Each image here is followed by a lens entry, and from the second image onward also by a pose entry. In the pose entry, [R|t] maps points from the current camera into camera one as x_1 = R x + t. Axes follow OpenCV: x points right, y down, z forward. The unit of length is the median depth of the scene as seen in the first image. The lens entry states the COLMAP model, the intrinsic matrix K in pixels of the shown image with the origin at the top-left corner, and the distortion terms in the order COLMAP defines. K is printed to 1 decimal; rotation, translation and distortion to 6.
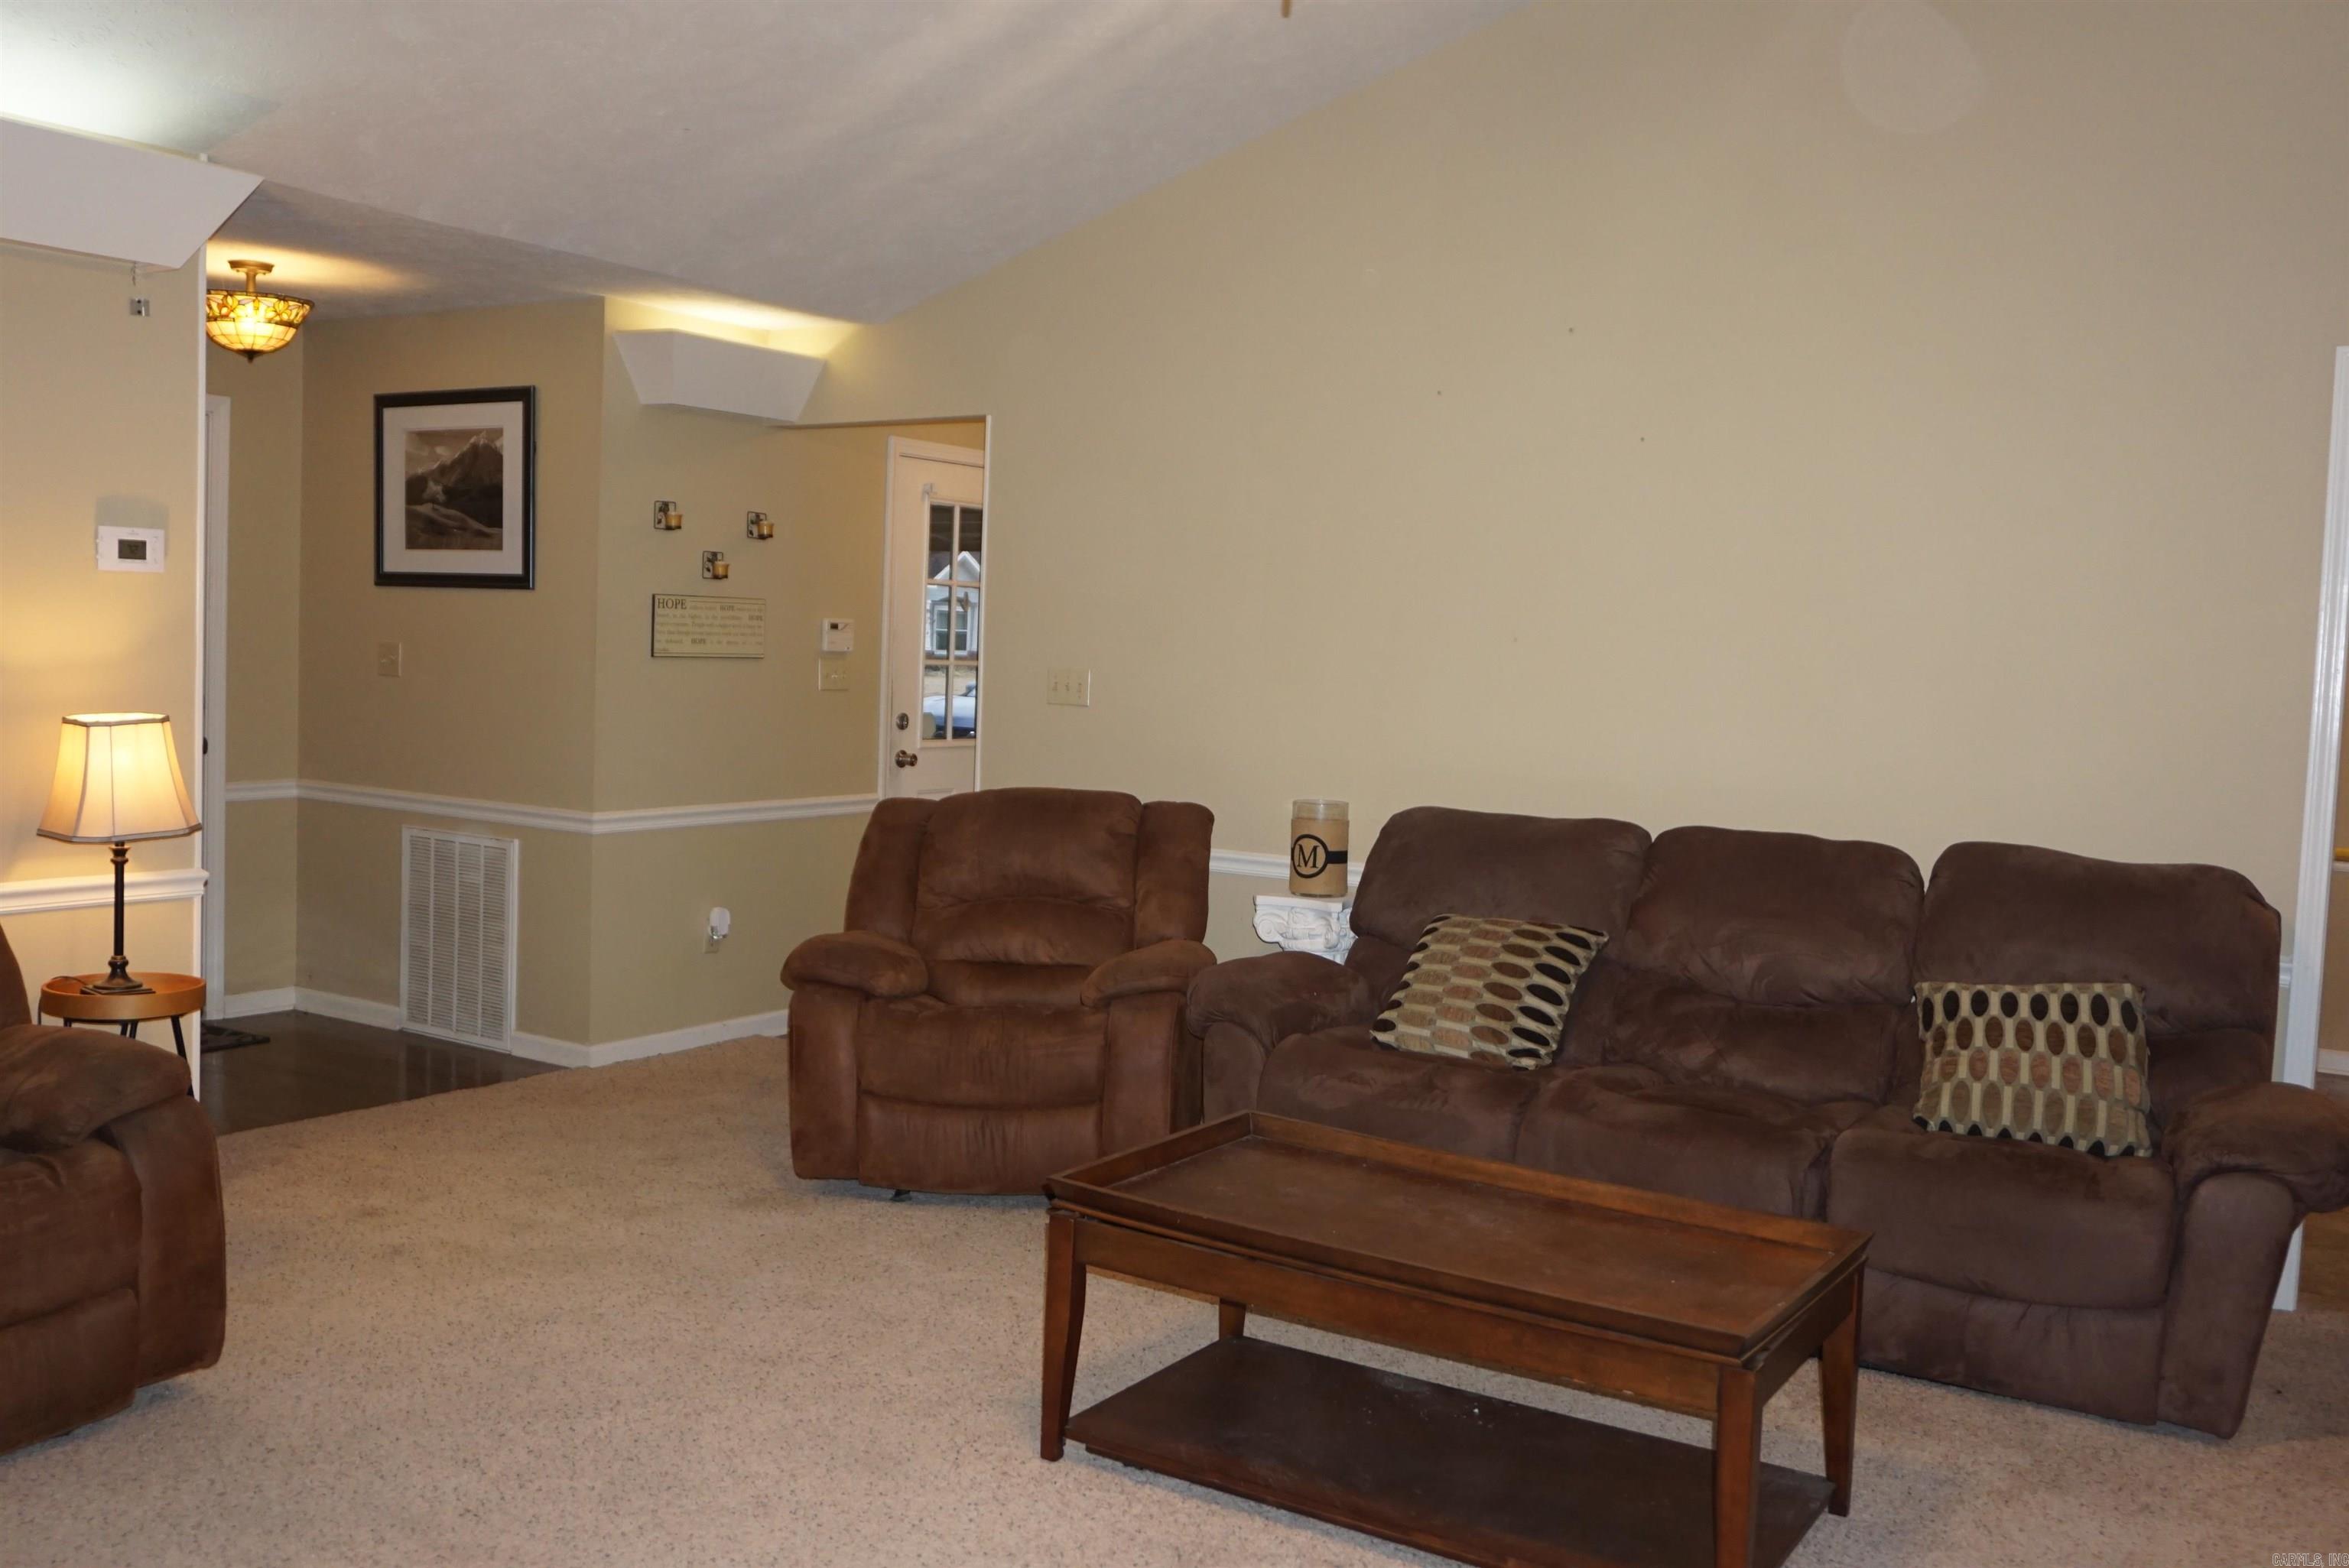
lens RADIAL K [[2057.7, 0, 1174.5], [0, 2057.7, 784.0], [0, 0, 1]] dist [-0.023359, 0.017509]
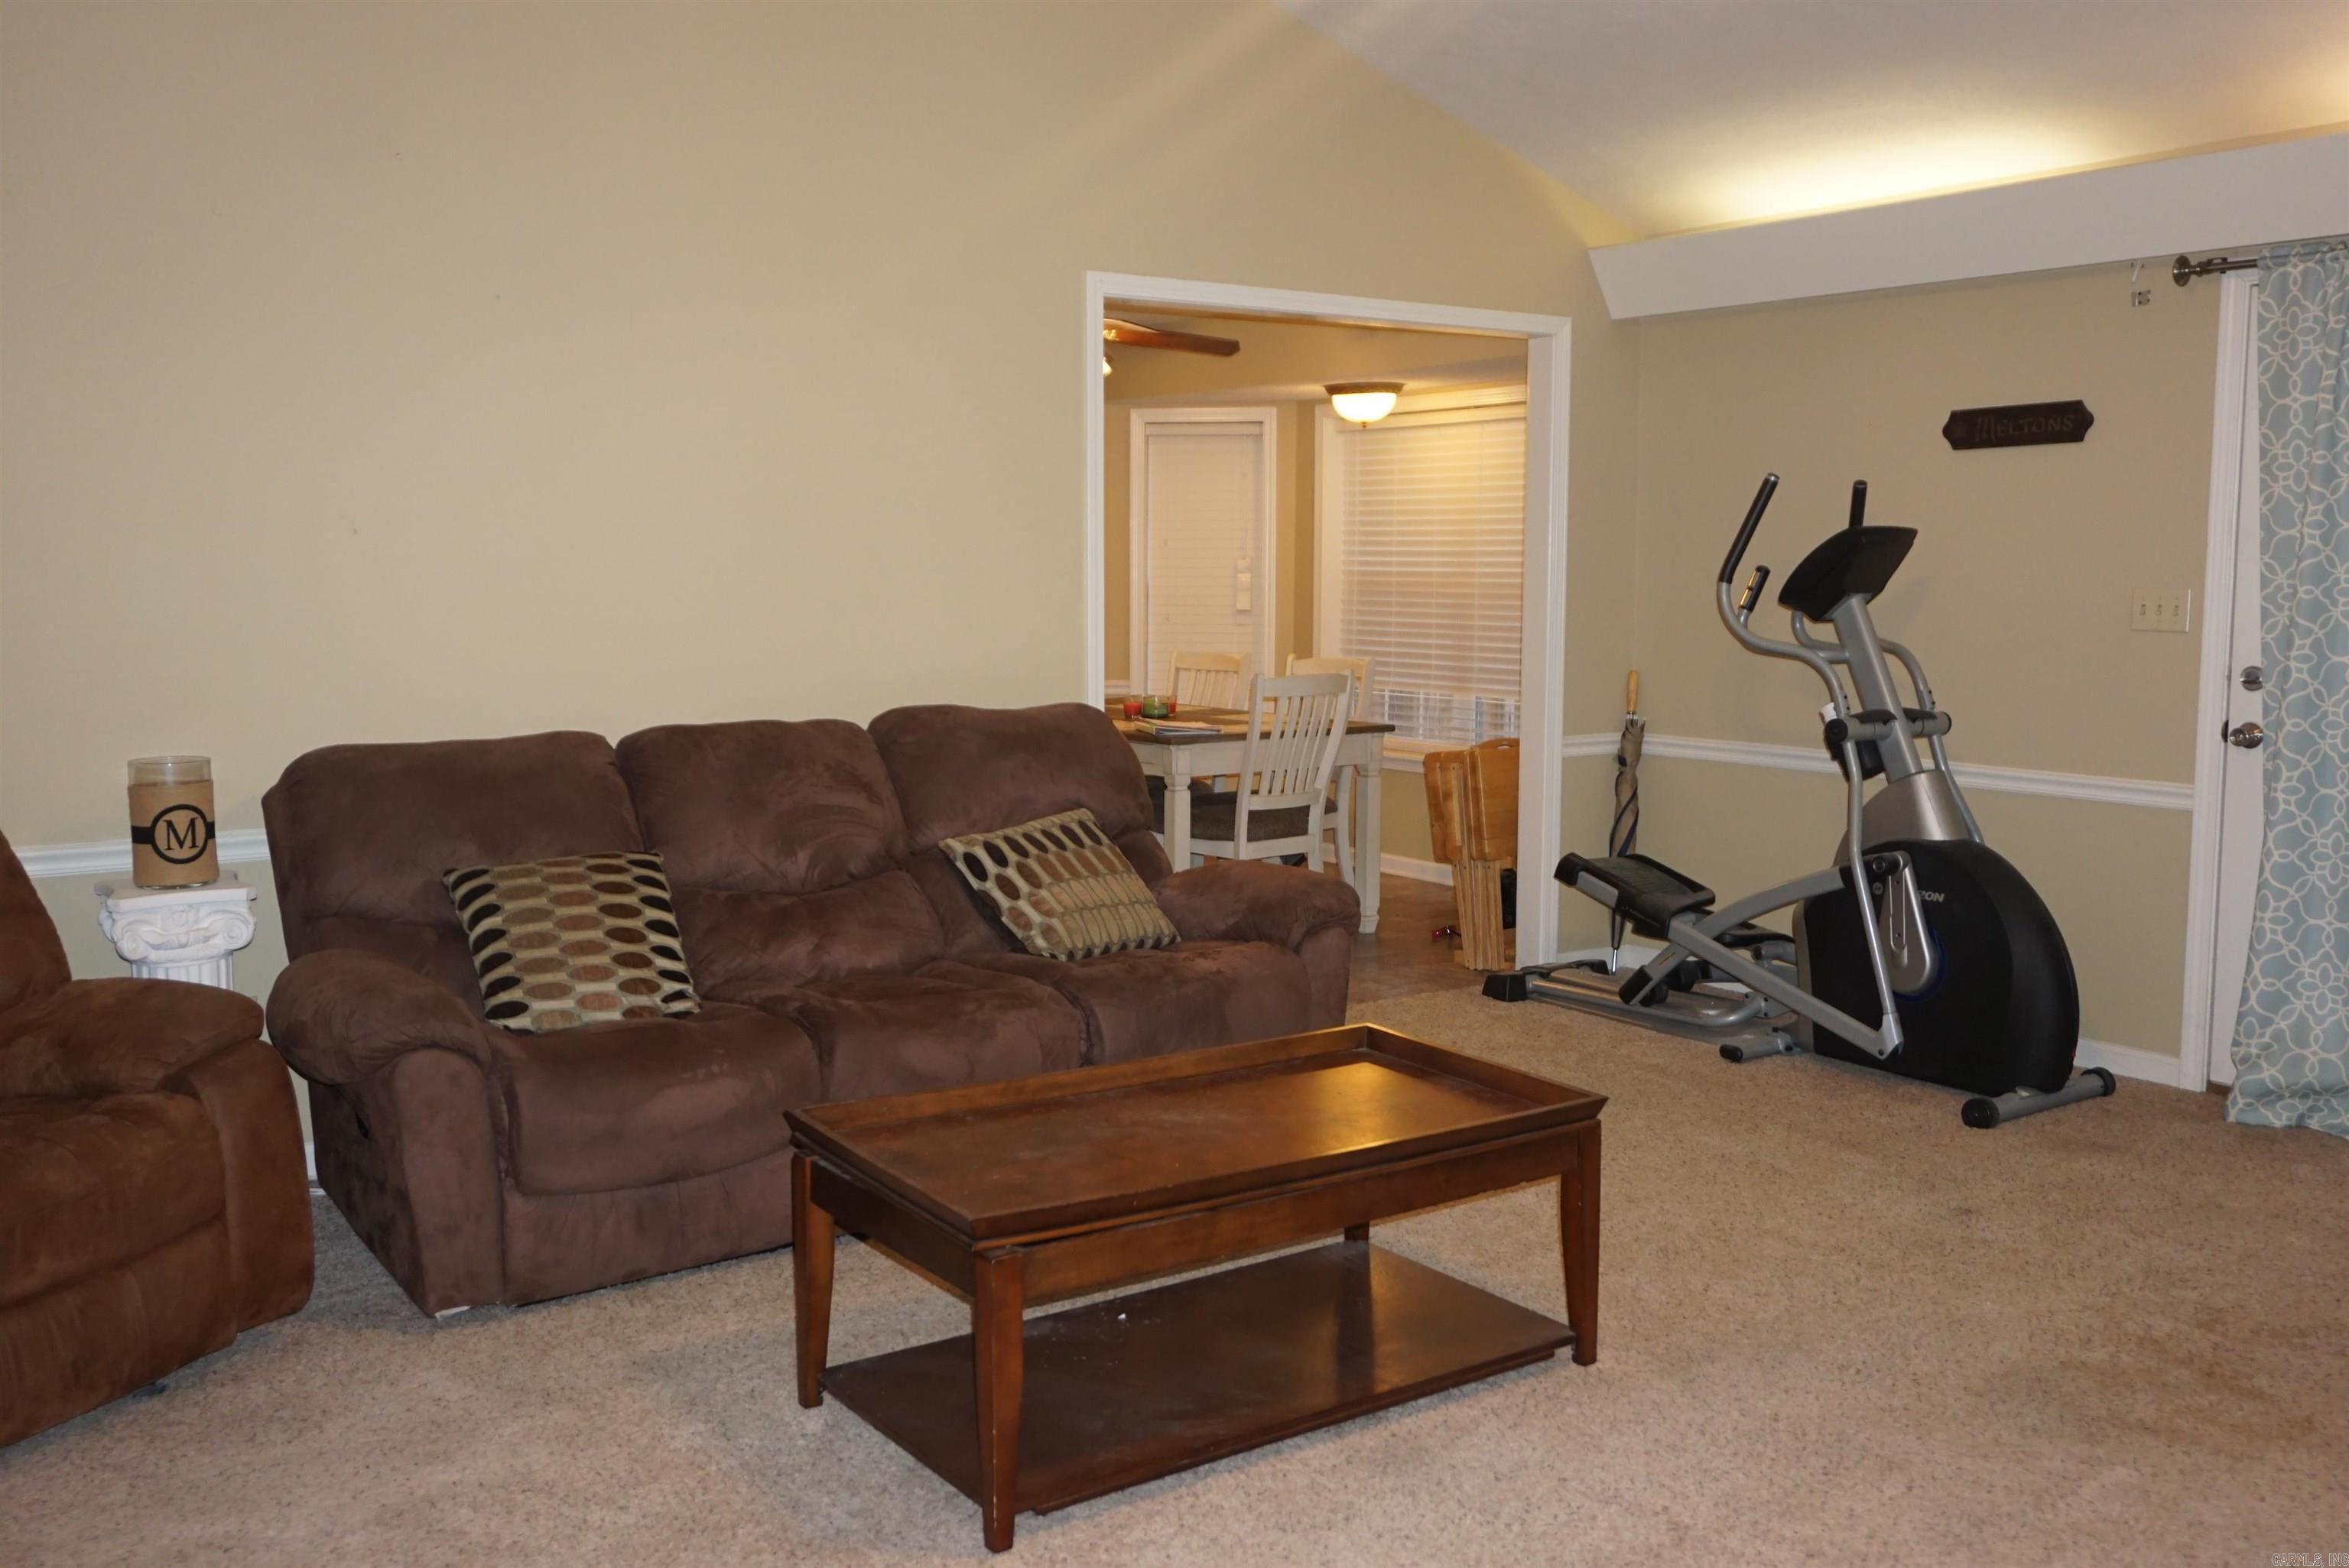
lens RADIAL K [[2057.7, 0, 1174.5], [0, 2057.7, 784.0], [0, 0, 1]] dist [-0.023359, 0.017509]
pose [[0.389434, -0.139354, 0.910451, -0.508938], [0.080122, 0.989866, 0.117238, -0.044420], [-0.917563, 0.027290, 0.396653, 0.416273]]
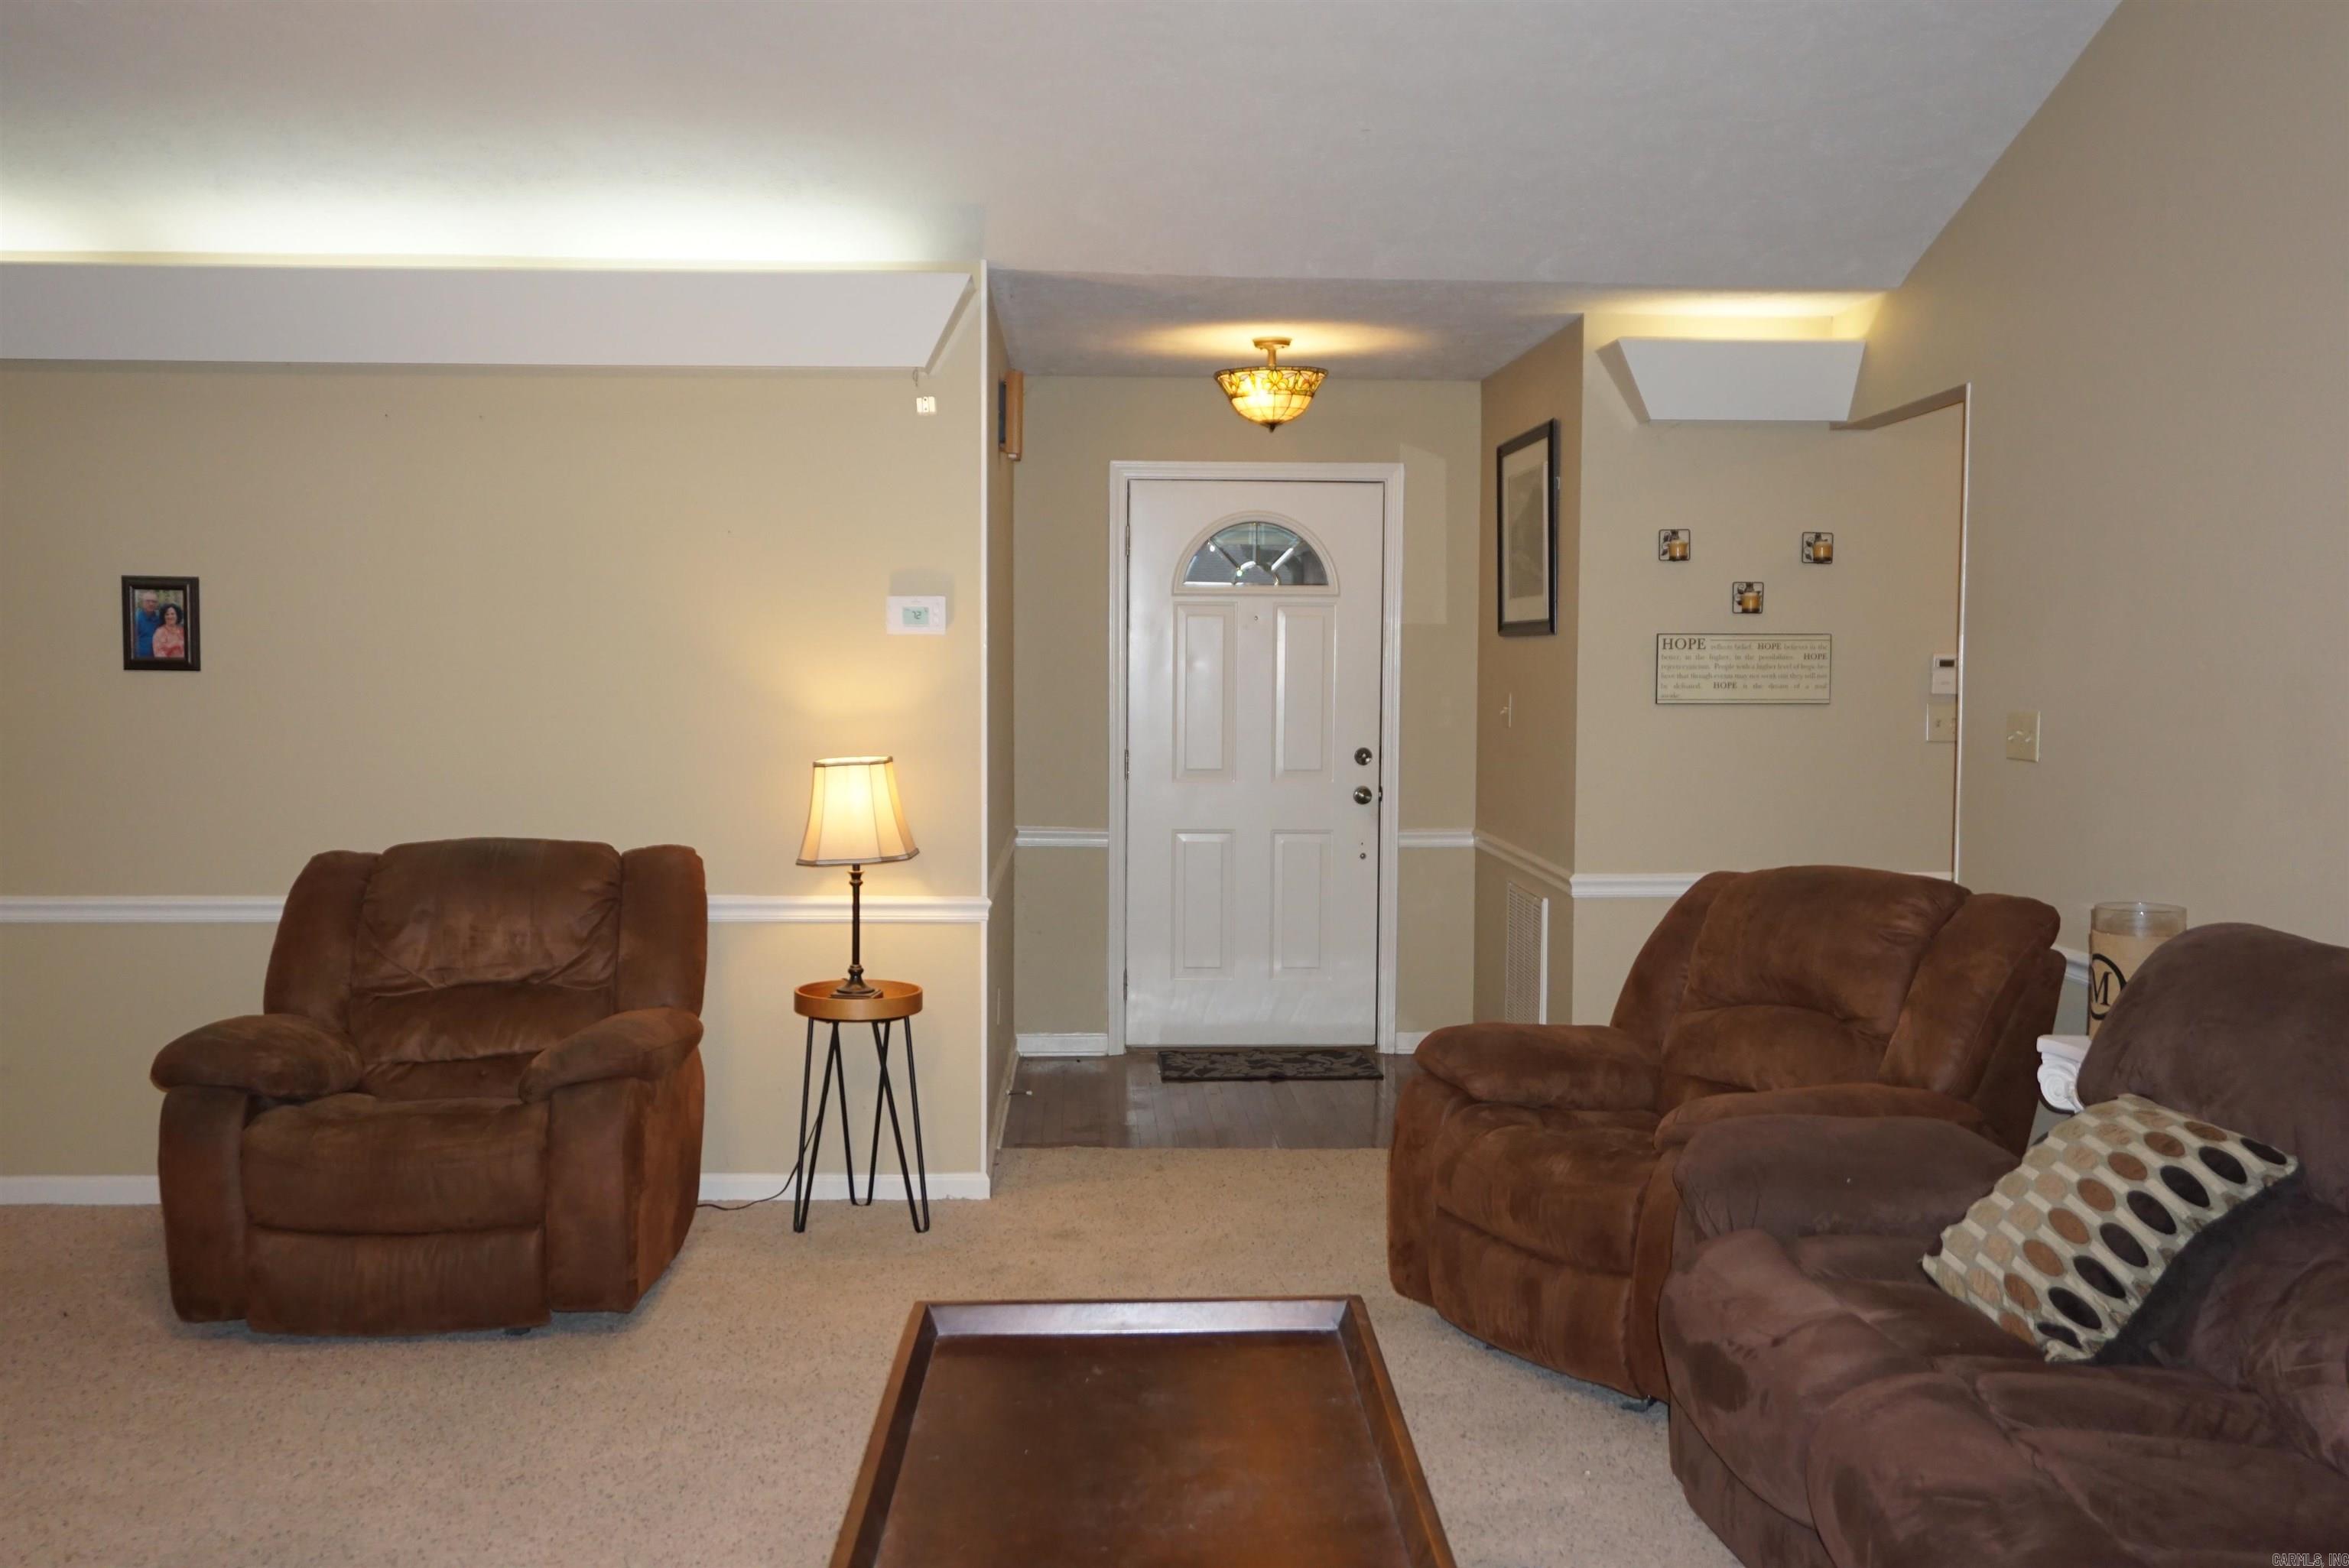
lens RADIAL K [[2093.7, 0, 1174.5], [0, 2093.7, 784.0], [0, 0, 1]] dist [-0.018441, 0.014359]
pose [[0.573497, 0.015945, -0.819052, 0.487536], [-0.040601, 0.999135, -0.008978, -0.013376], [0.818201, 0.038403, 0.573648, 0.401008]]
